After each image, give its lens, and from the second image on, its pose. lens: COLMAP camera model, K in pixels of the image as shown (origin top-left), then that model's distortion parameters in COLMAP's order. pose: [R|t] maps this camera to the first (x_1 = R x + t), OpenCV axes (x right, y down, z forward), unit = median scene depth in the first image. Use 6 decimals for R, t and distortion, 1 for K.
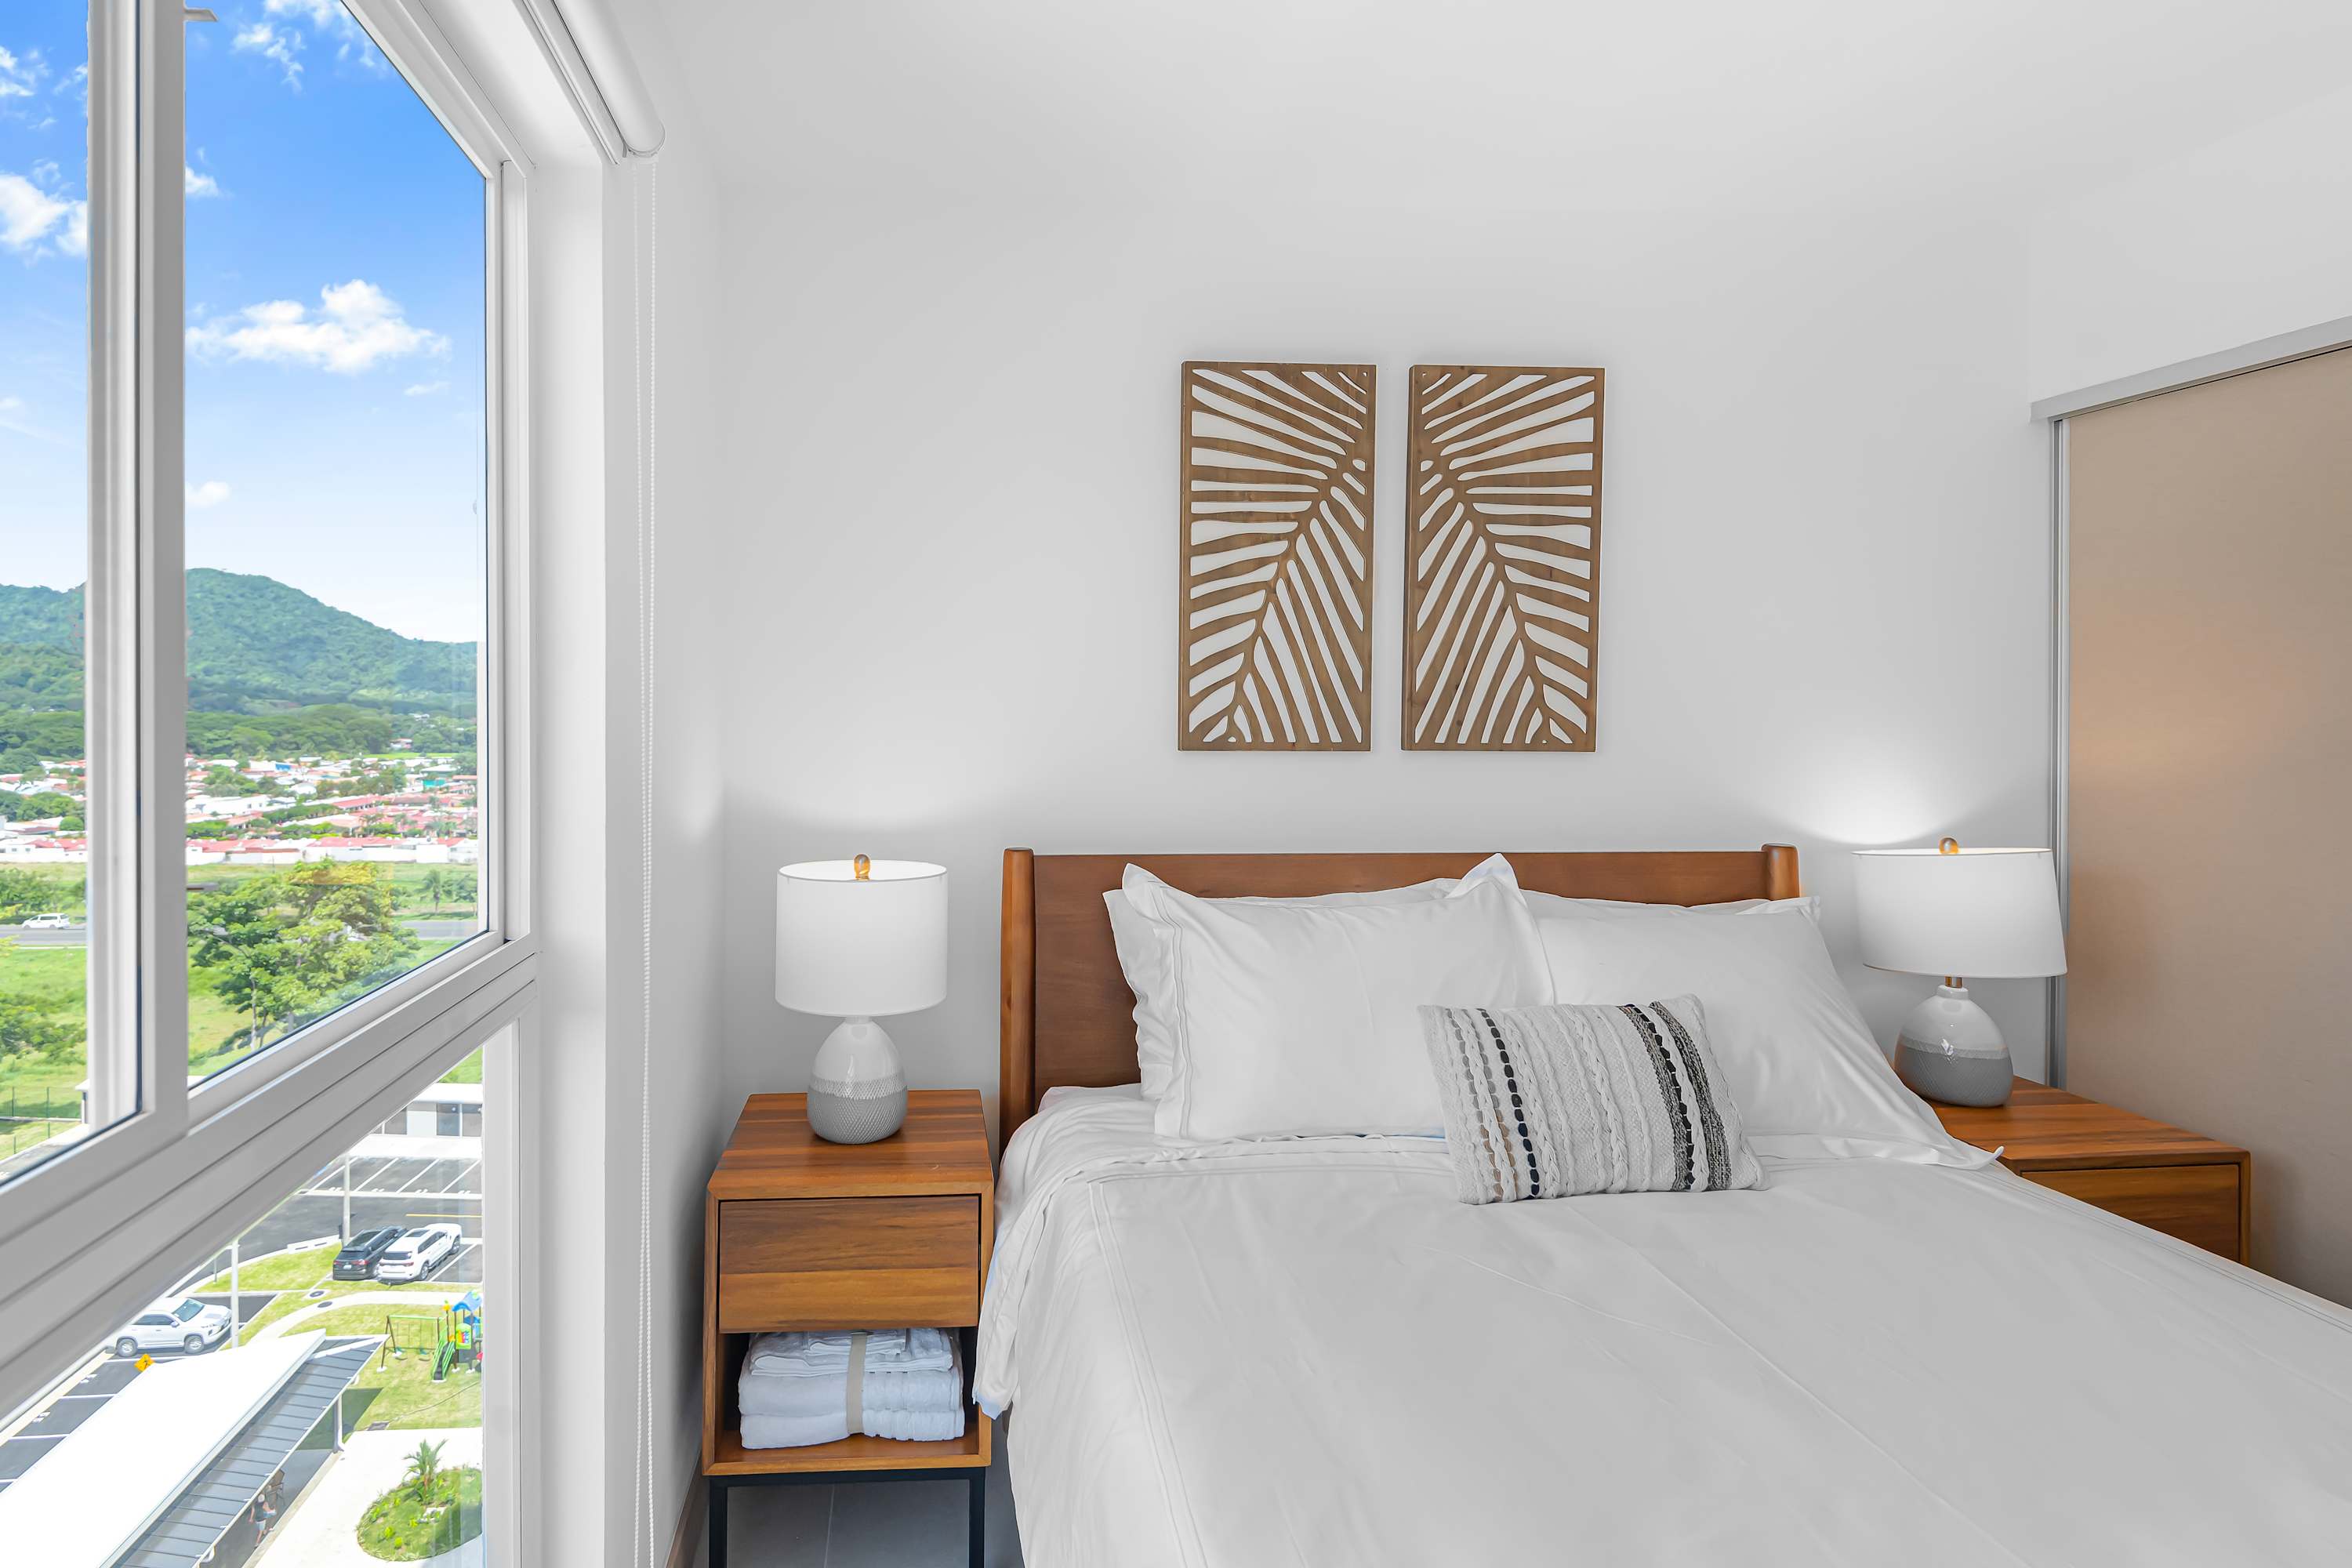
lens RADIAL K [[1070.9, 0, 1094.6], [0, 1070.9, 725.8], [0, 0, 1]] dist [0.000928, 0.000118]
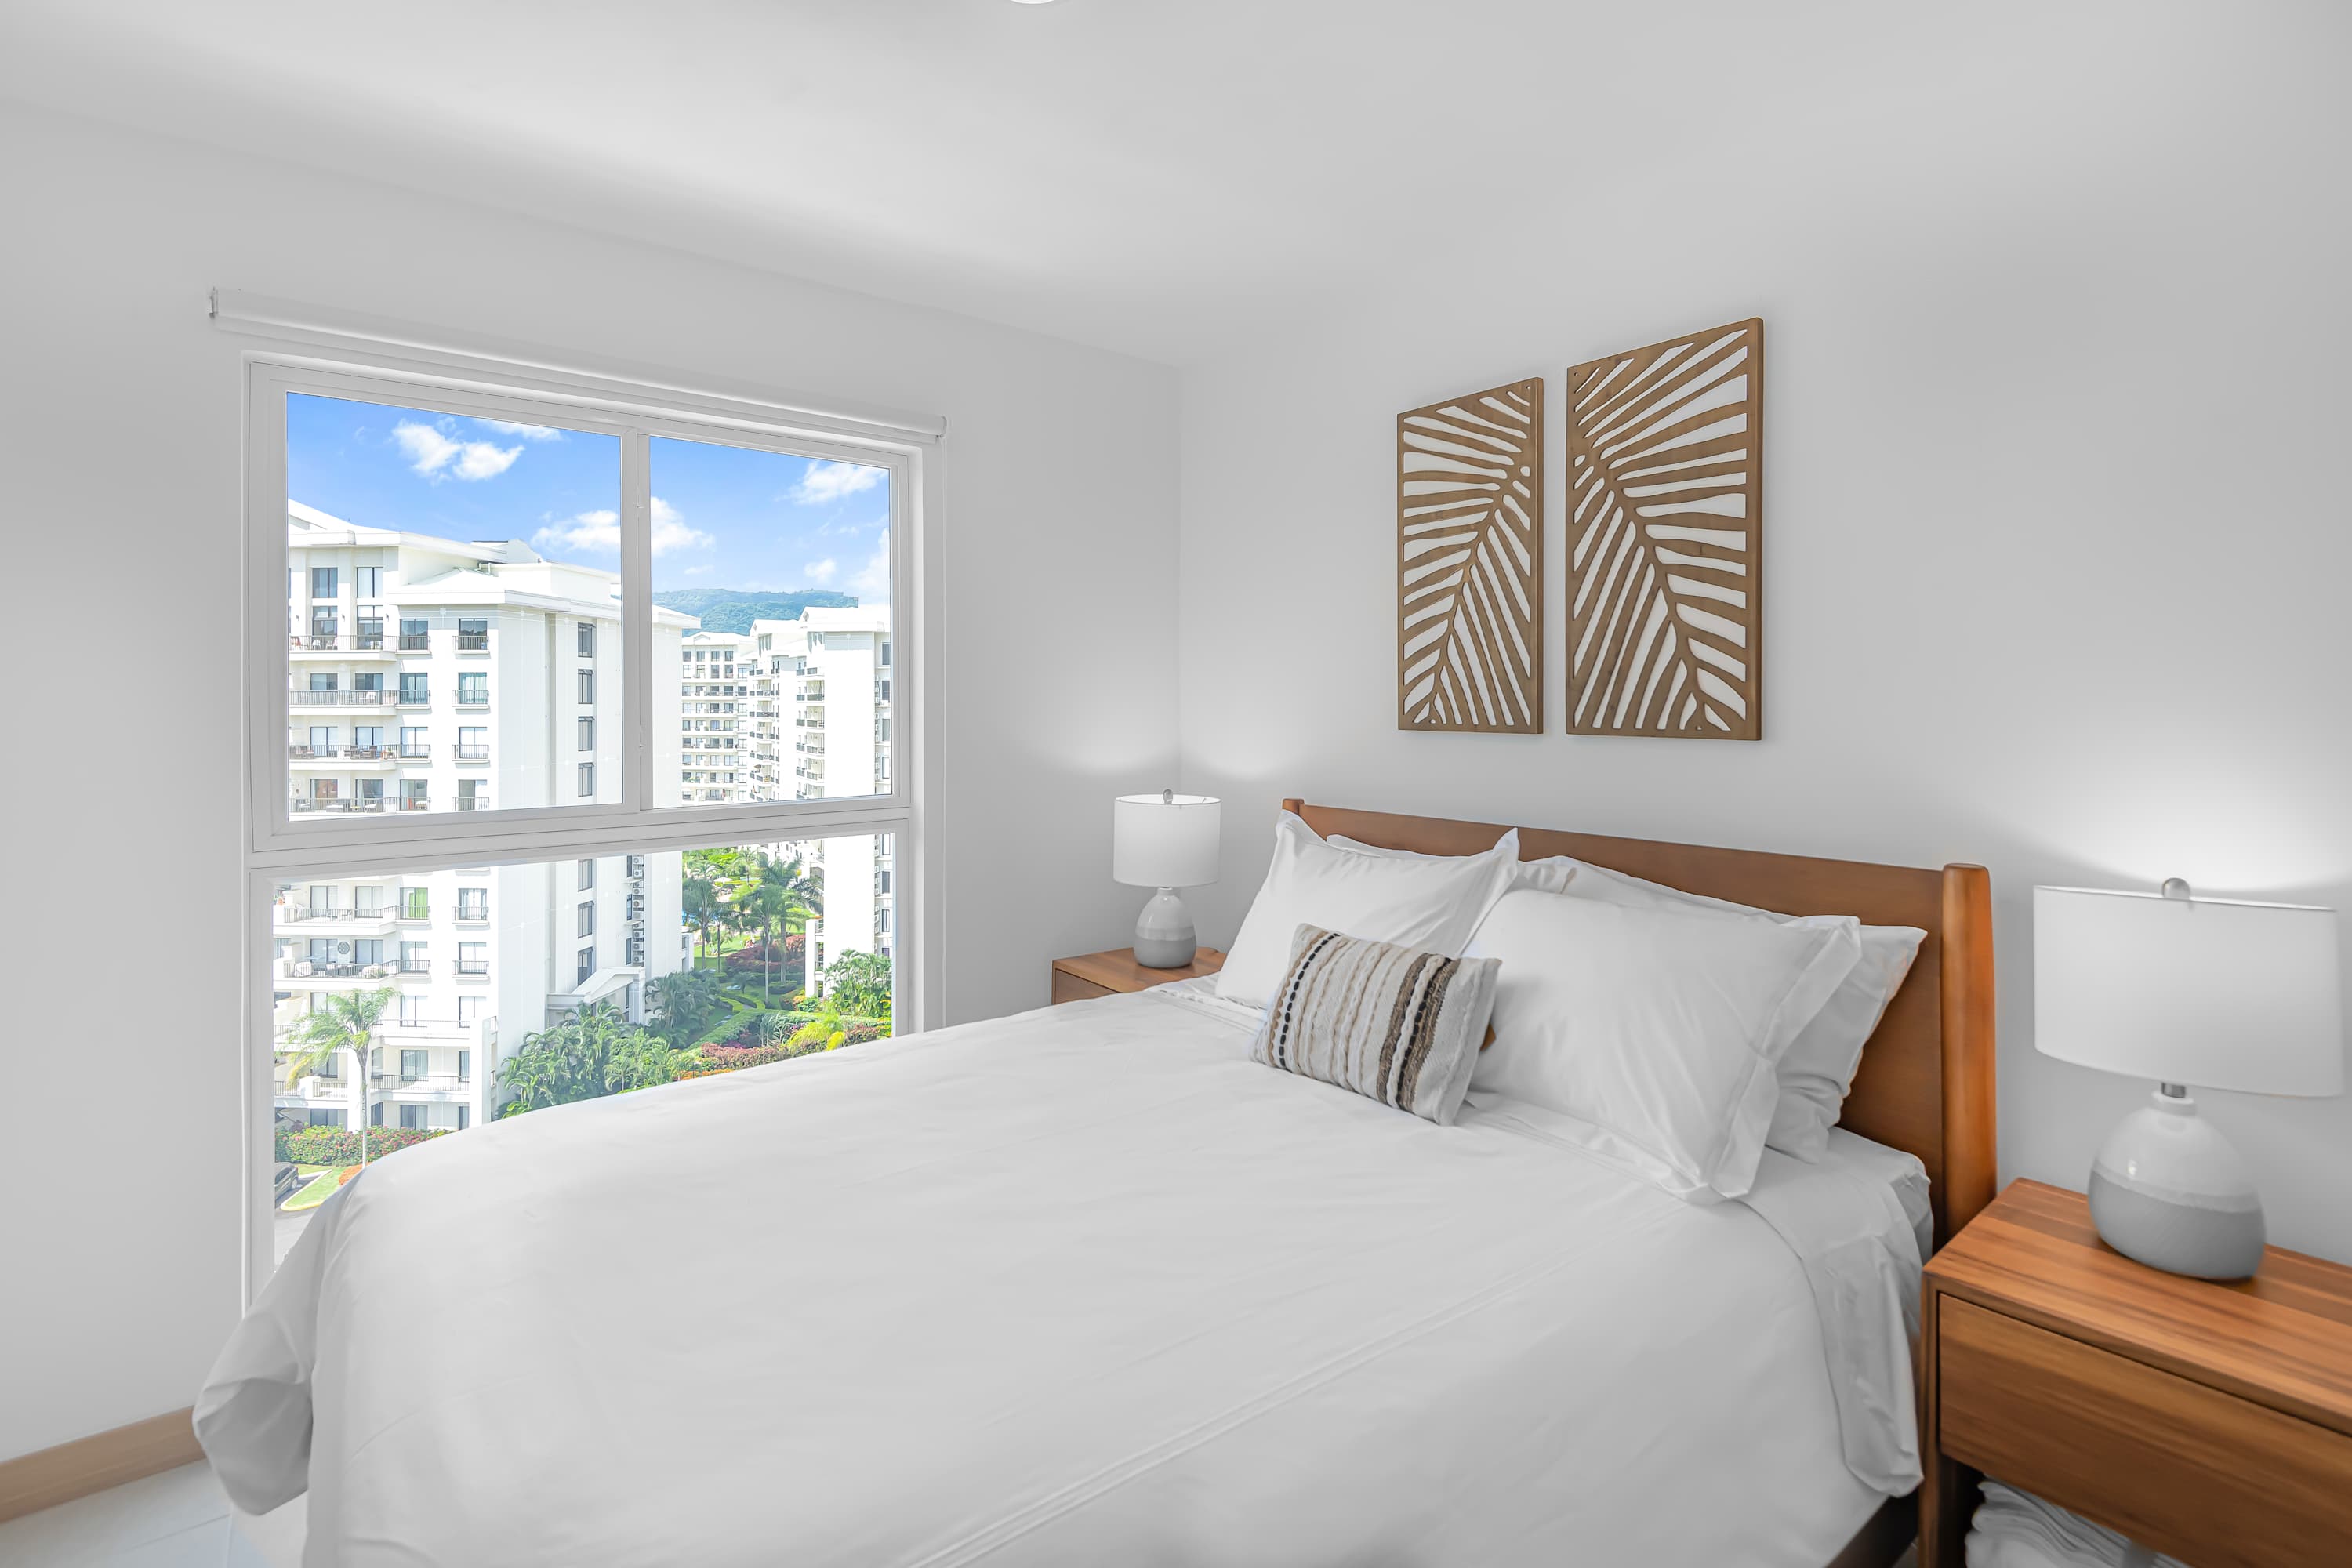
lens RADIAL K [[1119.5, 0, 1220.0], [0, 1119.5, 689.5], [0, 0, 1]] dist [0.022349, -0.000419]
pose [[0.587315, -0.009416, -0.809303, 0.970344], [-0.002382, 0.999908, -0.013361, -0.005207], [0.809355, 0.009775, 0.587239, 0.076246]]
